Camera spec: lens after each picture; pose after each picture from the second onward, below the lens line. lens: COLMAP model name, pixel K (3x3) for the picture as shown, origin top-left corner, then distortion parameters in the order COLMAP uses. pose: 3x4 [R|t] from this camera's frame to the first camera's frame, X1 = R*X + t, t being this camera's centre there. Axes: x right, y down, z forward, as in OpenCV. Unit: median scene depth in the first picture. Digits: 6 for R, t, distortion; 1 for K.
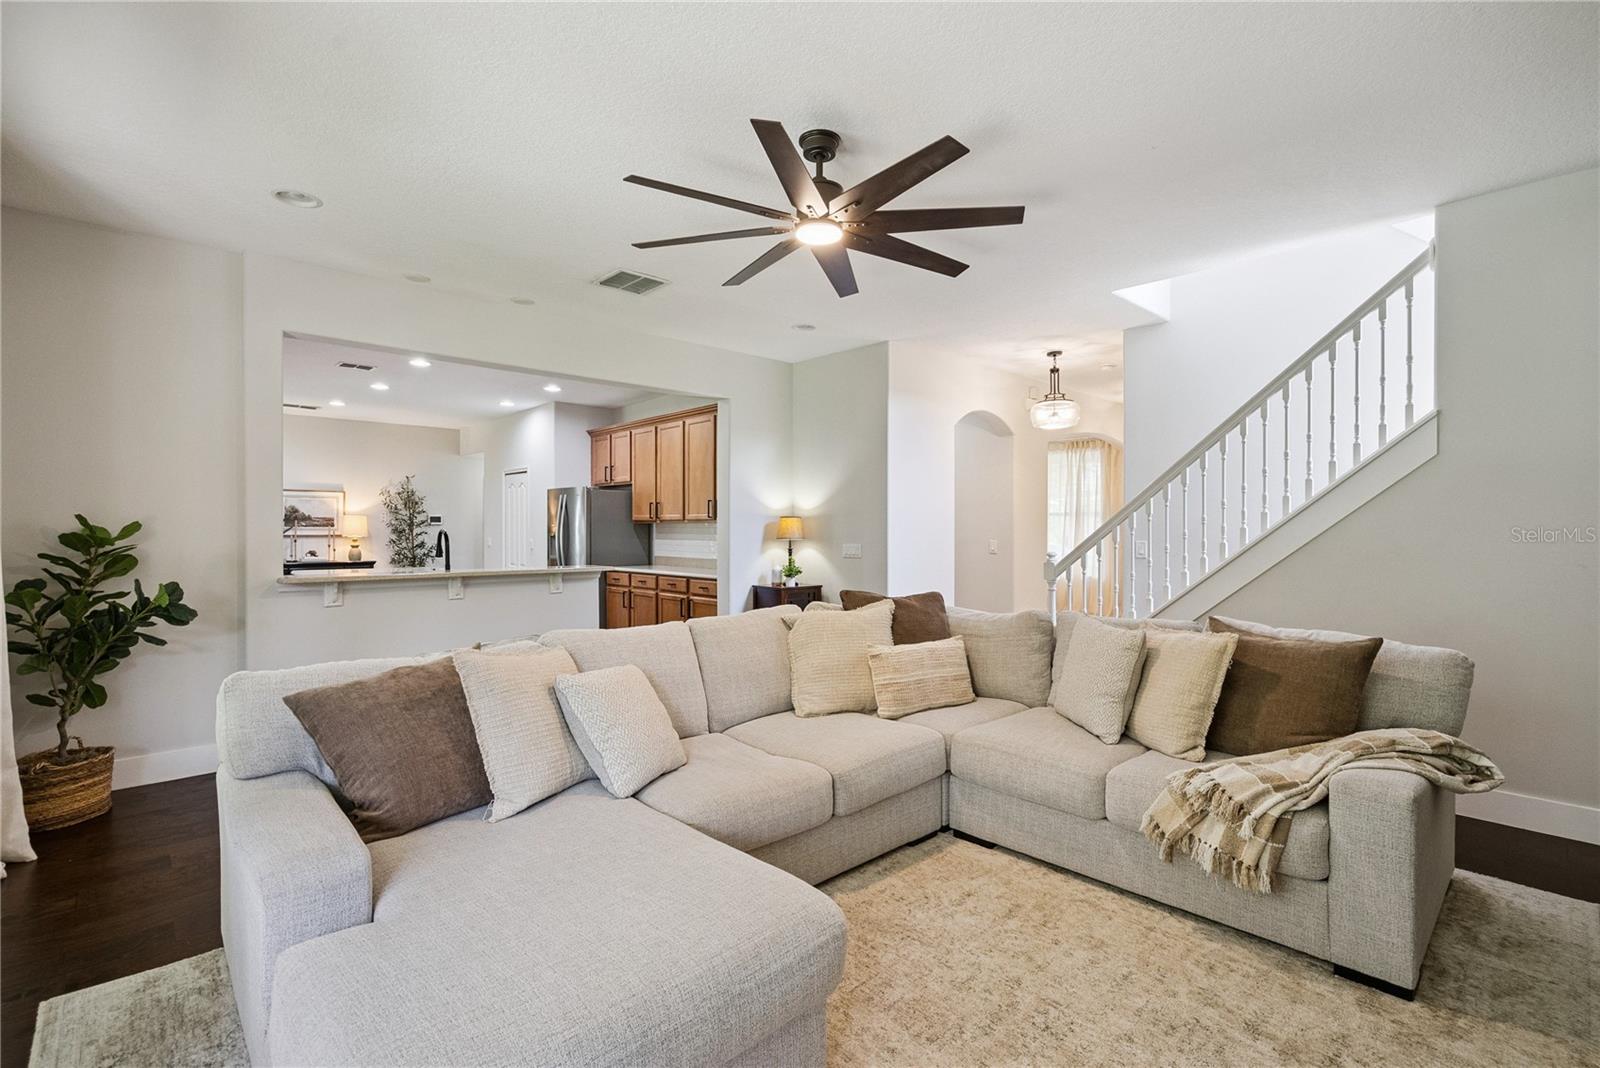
lens RADIAL K [[730.3, 0, 809.6], [0, 730.3, 536.2], [0, 0, 1]] dist [-0.006003, 0.004564]
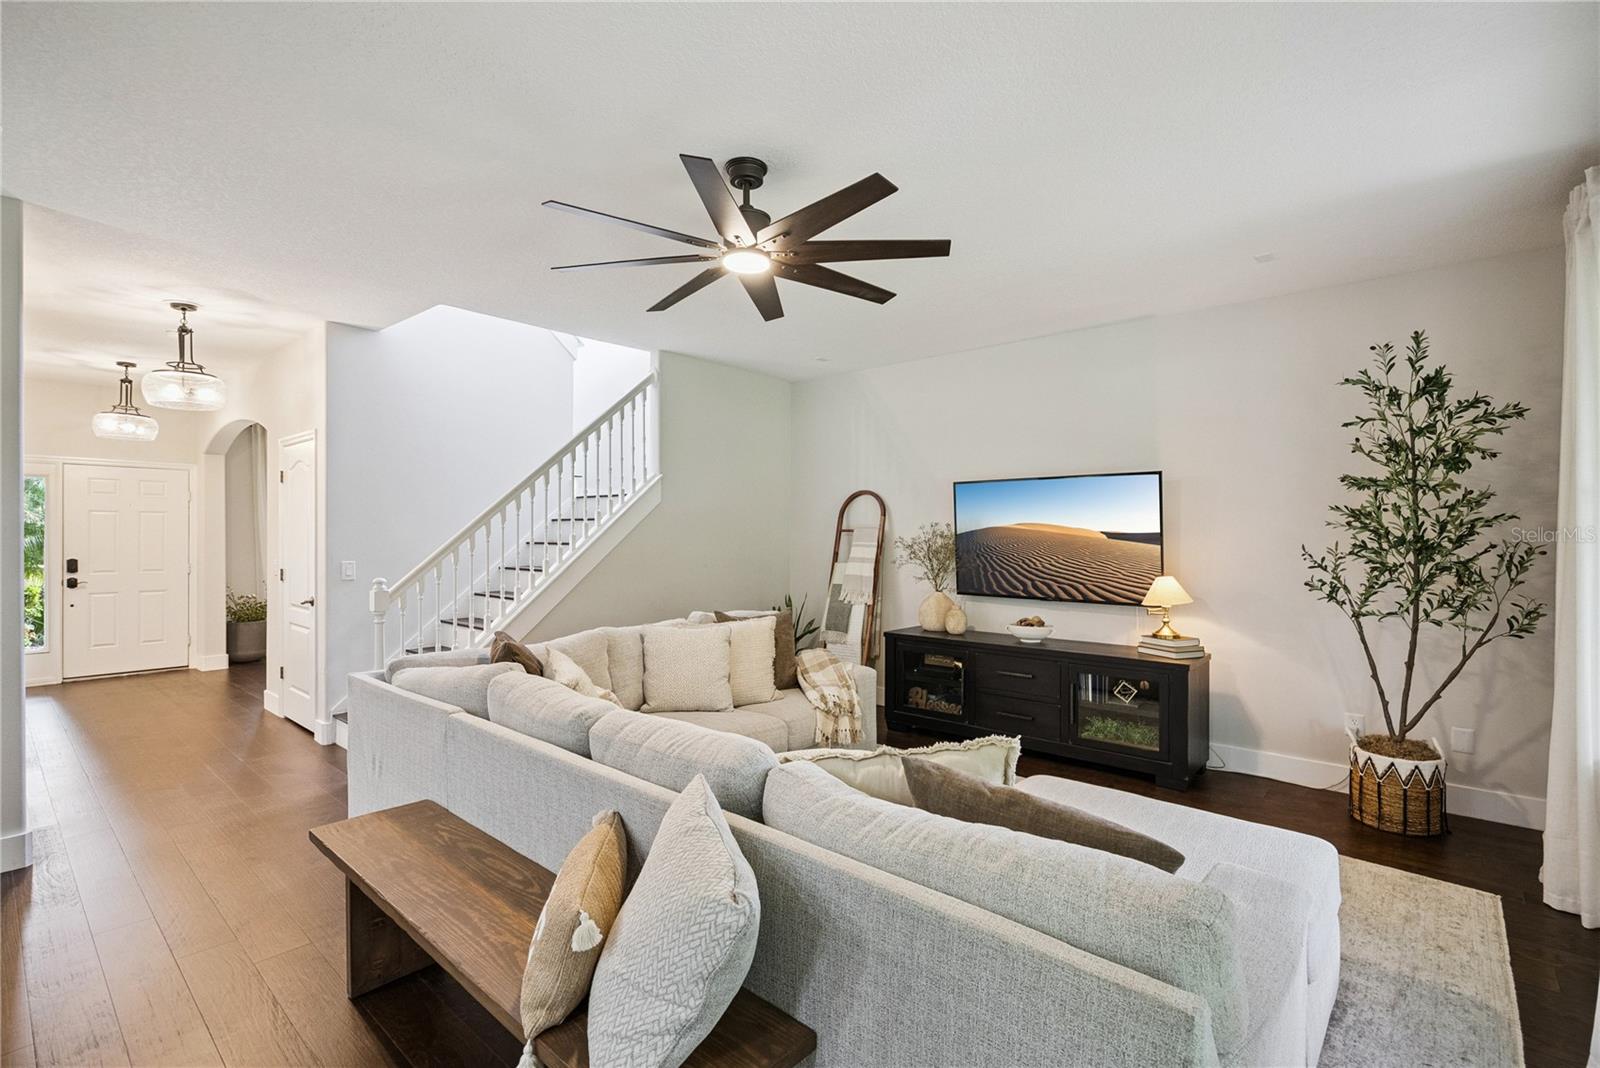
lens RADIAL K [[730.3, 0, 795.5], [0, 730.3, 540.8], [0, 0, 1]] dist [-0.006003, 0.004564]
pose [[-0.075653, -0.012013, 0.997062, -0.294156], [0.004969, 0.999910, 0.012424, -0.015257], [-0.997122, 0.005894, -0.075587, 0.300141]]
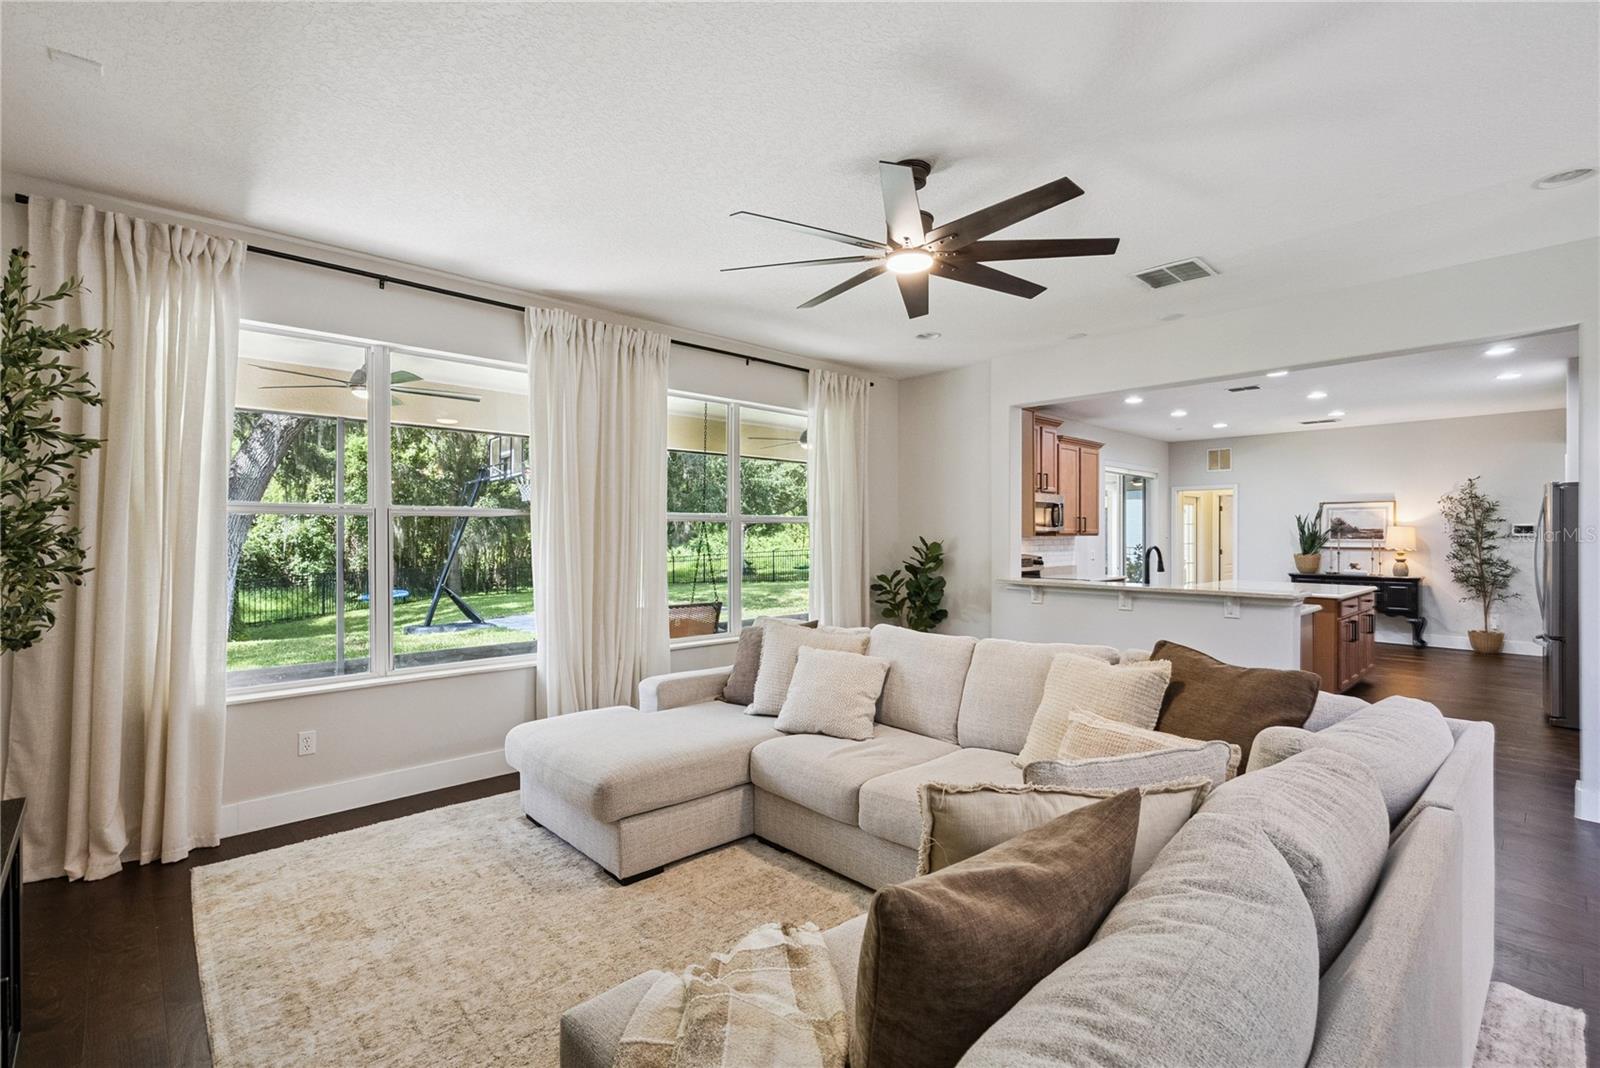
lens RADIAL K [[730.3, 0, 794.8], [0, 730.3, 533.7], [0, 0, 1]] dist [-0.006003, 0.004564]
pose [[-0.002357, -0.003839, -0.999990, 0.302865], [-0.008365, 0.999958, -0.003819, -0.010059], [0.999962, 0.008356, -0.002389, 0.250452]]
